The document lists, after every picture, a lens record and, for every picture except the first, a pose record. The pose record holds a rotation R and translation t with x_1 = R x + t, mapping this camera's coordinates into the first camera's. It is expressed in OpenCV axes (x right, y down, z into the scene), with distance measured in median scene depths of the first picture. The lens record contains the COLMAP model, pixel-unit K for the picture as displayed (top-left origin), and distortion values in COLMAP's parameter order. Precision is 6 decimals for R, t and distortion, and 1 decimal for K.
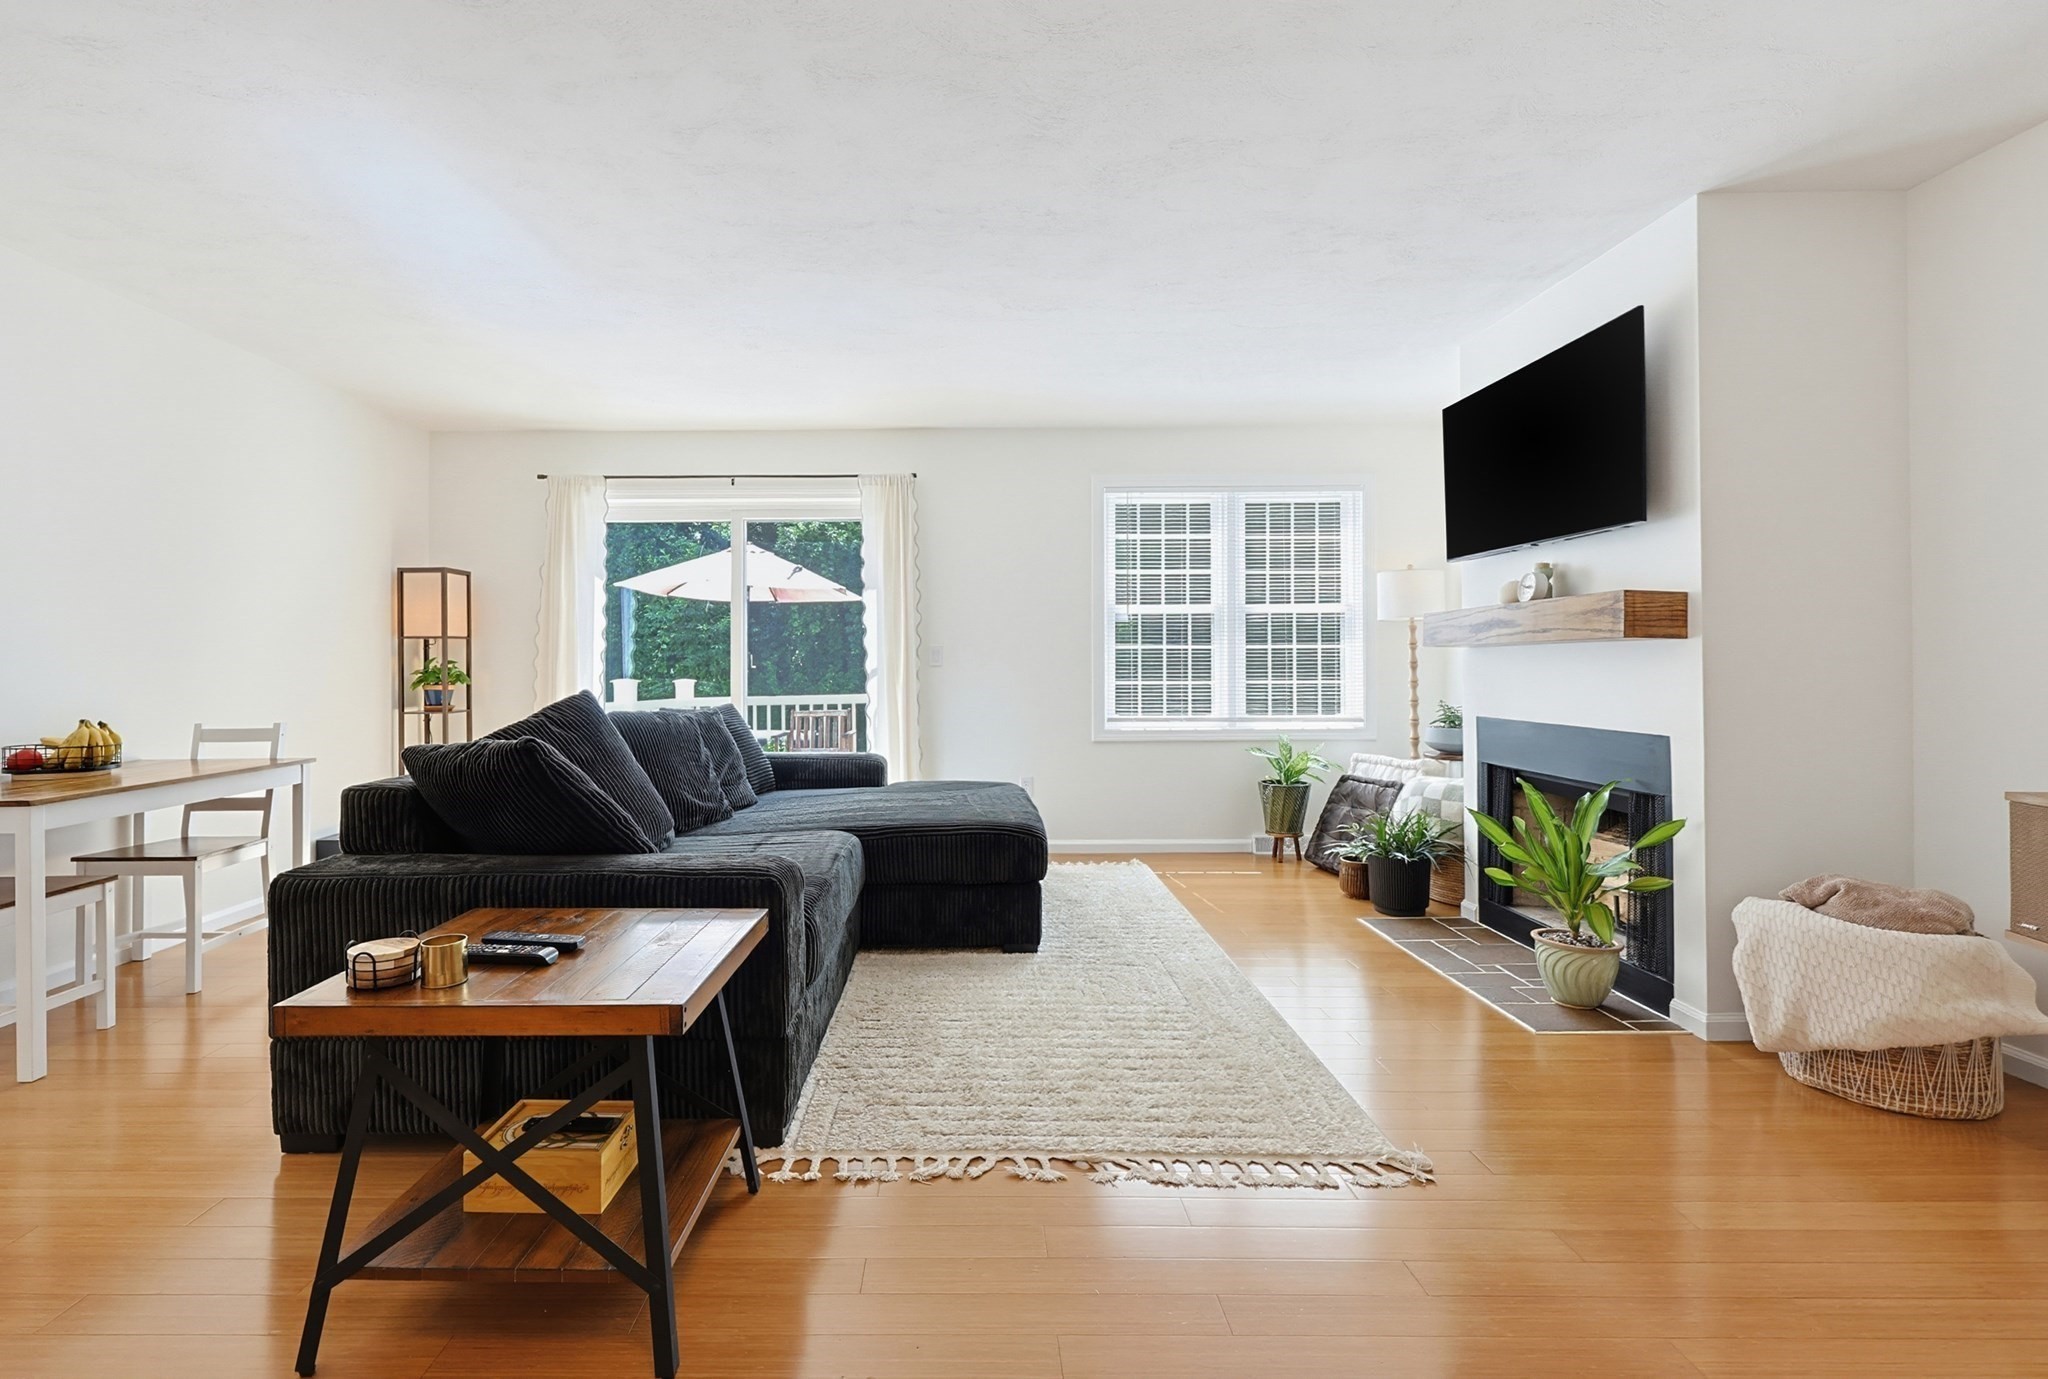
lens RADIAL K [[927.7, 0, 963.3], [0, 927.7, 662.5], [0, 0, 1]] dist [0.005263, 0.001655]
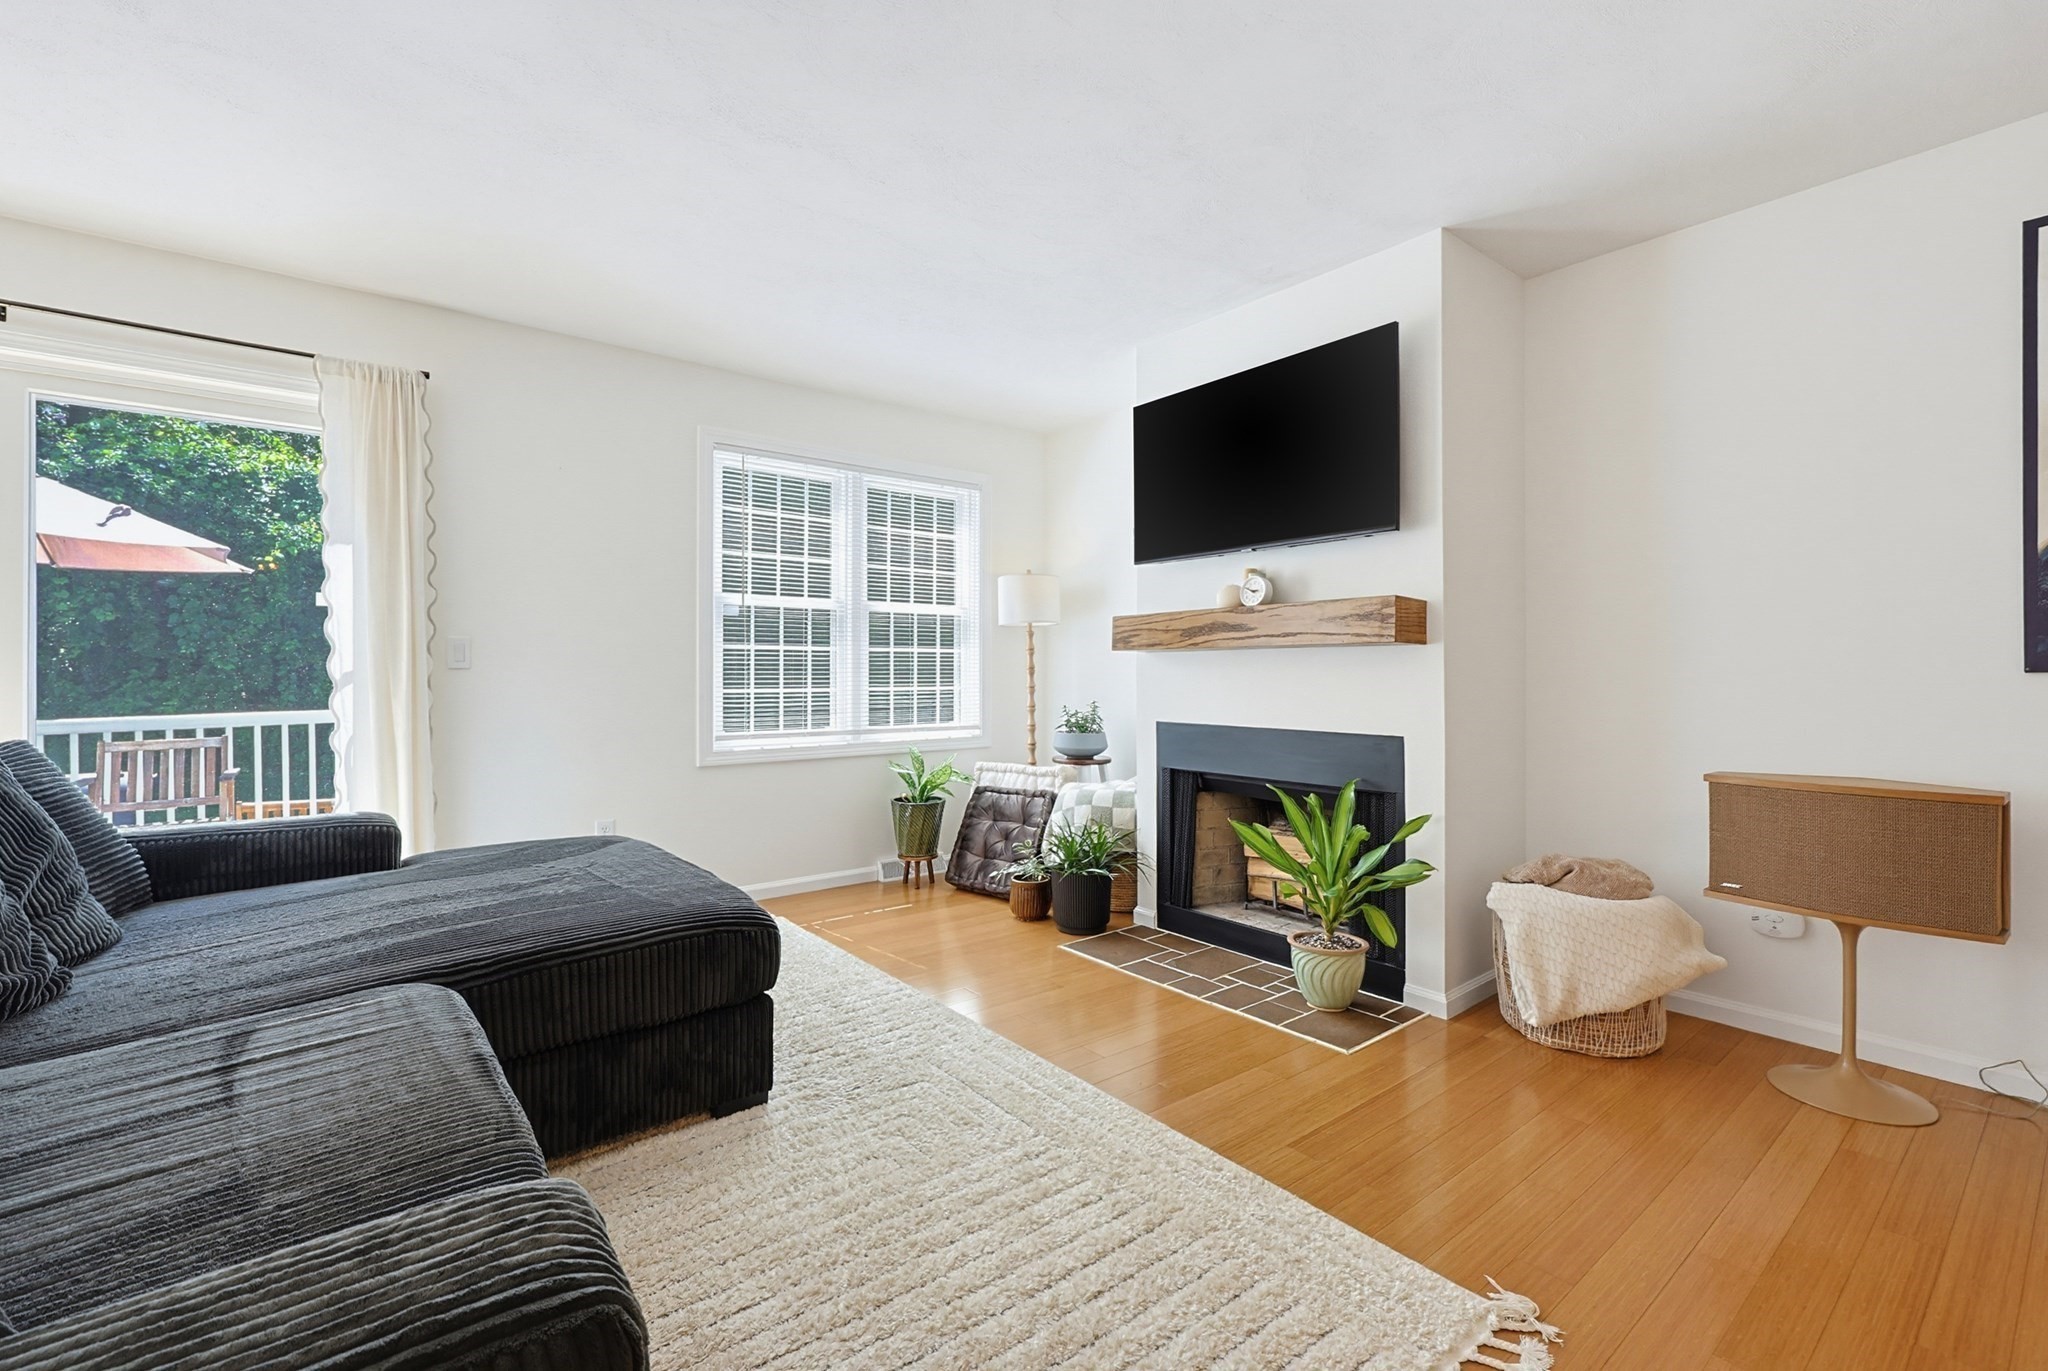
lens RADIAL K [[900.1, 0, 1056.7], [0, 900.1, 670.2], [0, 0, 1]] dist [0.000018, 0.000023]
pose [[0.782742, 0.004941, 0.622327, -0.114327], [-0.004879, 0.999986, -0.001803, 0.004591], [-0.622328, -0.001625, 0.782755, 0.269909]]
